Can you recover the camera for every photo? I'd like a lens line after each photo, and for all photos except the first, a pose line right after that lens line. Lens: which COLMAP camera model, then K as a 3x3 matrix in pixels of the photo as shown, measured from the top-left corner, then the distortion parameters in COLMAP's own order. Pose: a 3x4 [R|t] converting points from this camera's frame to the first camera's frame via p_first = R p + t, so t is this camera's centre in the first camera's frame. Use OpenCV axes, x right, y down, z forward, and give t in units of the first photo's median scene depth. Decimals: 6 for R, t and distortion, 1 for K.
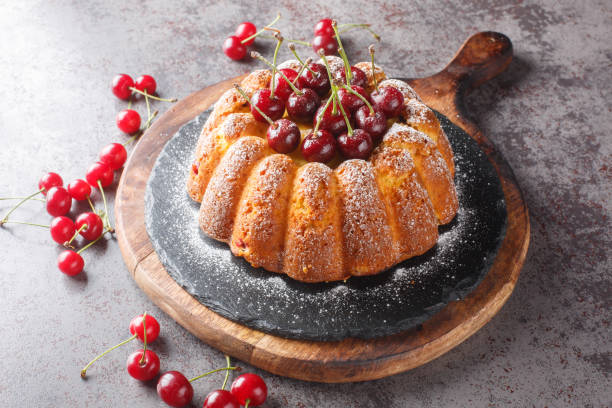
lens RADIAL K [[919.5, 0, 306.0], [0, 919.5, 204.0], [0, 0, 1]] dist [-0.168026, -0.043993]
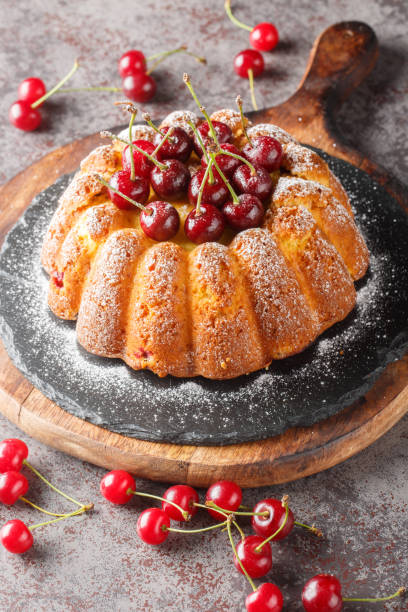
lens RADIAL K [[1786.7, 0, 204.0], [0, 1786.7, 306.0], [0, 0, 1]] dist [-0.087224, 1.316551]
pose [[0.966500, -0.225140, 0.123243, -0.202959], [0.223689, 0.974322, 0.025670, -0.029169], [-0.125857, 0.002758, 0.992045, -0.646178]]
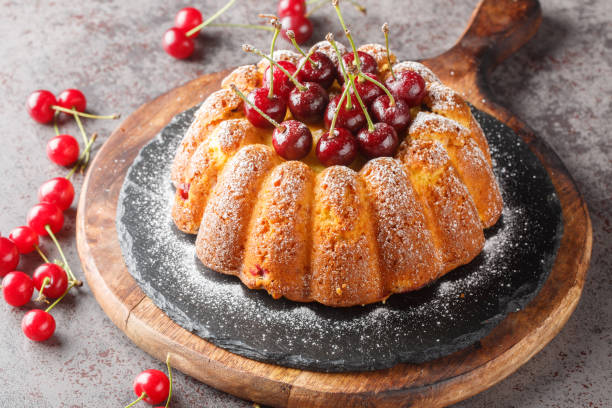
lens RADIAL K [[1786.7, 0, 306.0], [0, 1786.7, 204.0], [0, 0, 1]] dist [-0.087224, 1.316551]
pose [[0.990002, -0.104774, 0.094441, -0.168709], [0.110994, 0.991810, -0.063194, 0.087272], [-0.087046, 0.073045, 0.993523, -0.614472]]
